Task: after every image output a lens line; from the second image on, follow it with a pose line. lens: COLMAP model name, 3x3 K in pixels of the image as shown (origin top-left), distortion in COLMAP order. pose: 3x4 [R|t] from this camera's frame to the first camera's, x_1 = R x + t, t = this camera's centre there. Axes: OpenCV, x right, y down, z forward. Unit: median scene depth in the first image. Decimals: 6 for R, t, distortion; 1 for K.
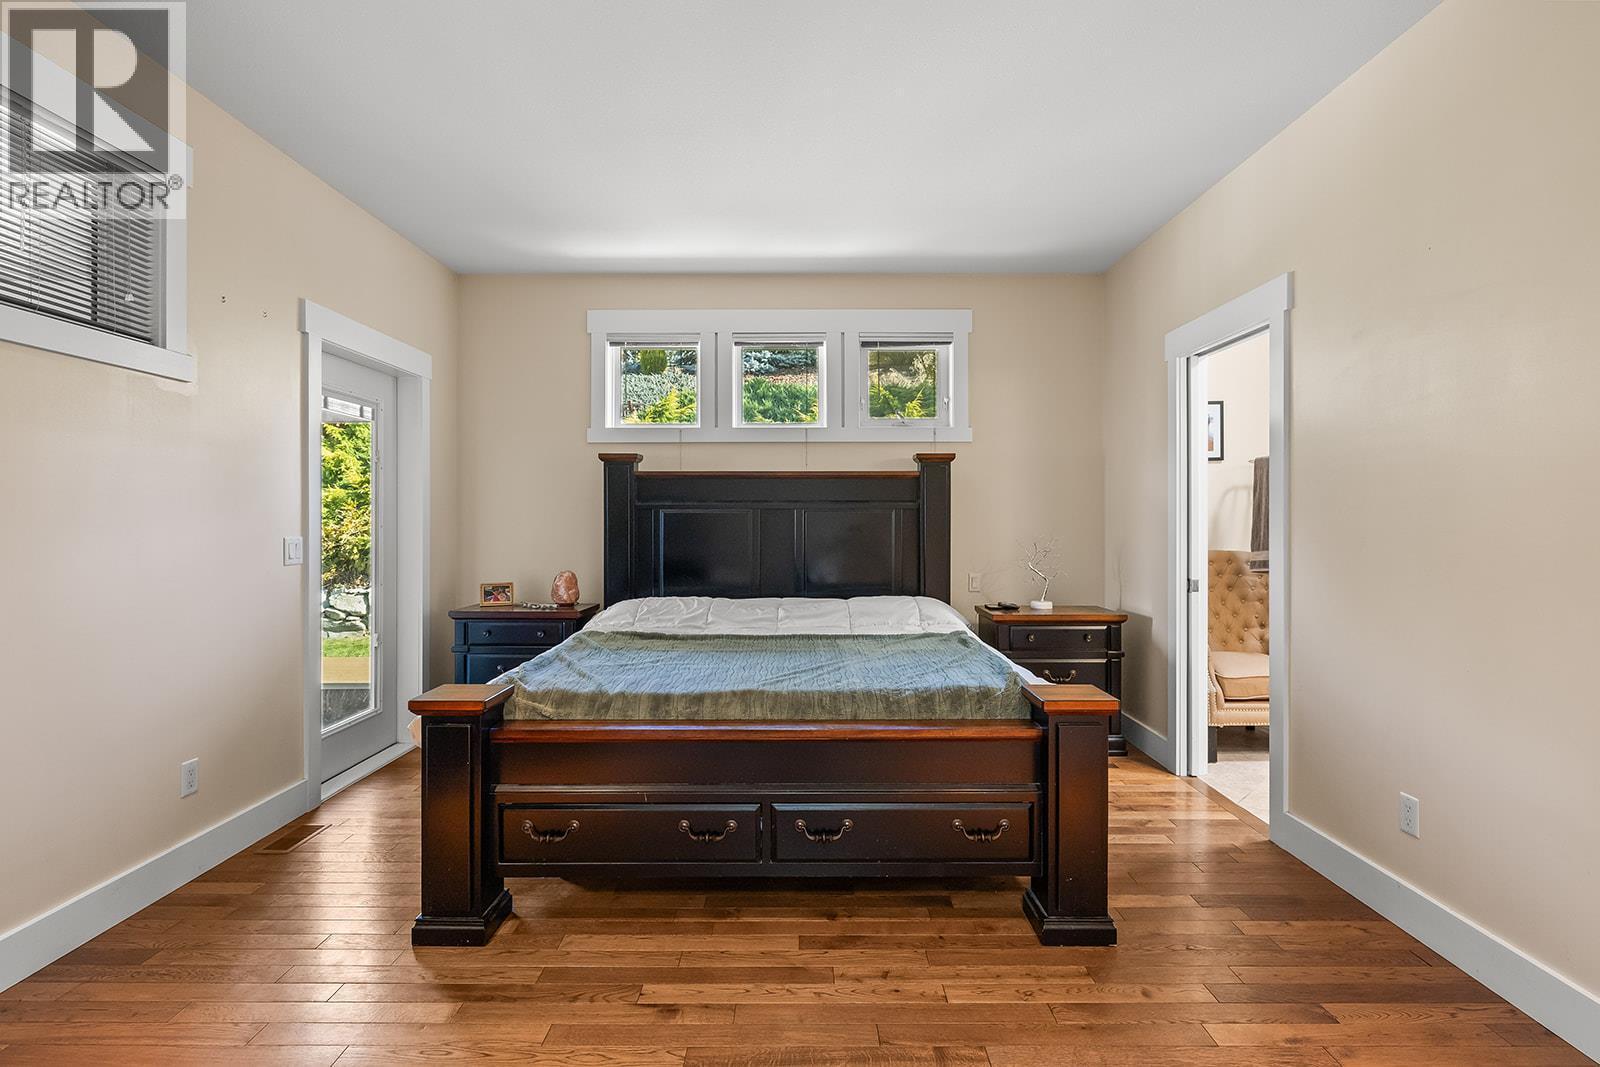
lens RADIAL K [[755.4, 0, 792.5], [0, 755.4, 525.1], [0, 0, 1]] dist [-0.004967, -0.000062]
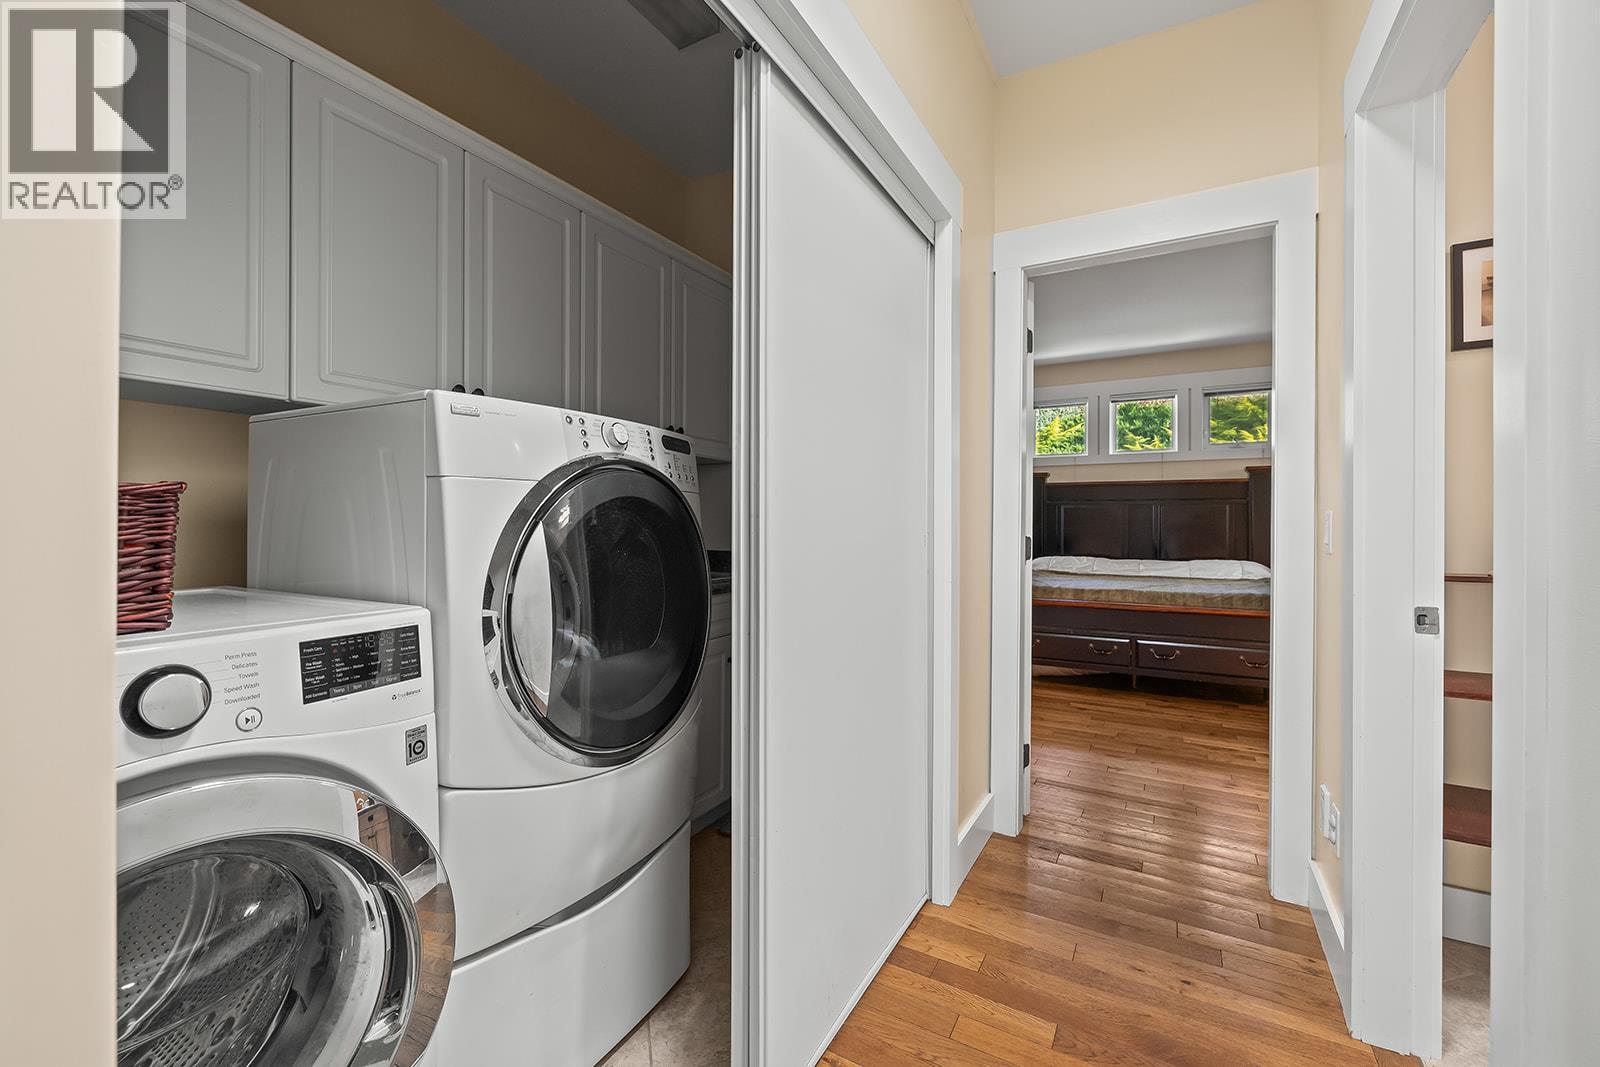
lens RADIAL K [[664.5, 0, 791.5], [0, 664.5, 525.0], [0, 0, 1]] dist [-0.001472, 0.000142]
pose [[0.870648, 0.004572, -0.491885, 0.024324], [-0.007551, 0.999963, -0.004070, 0.035527], [0.491848, 0.007258, 0.870651, -0.614869]]
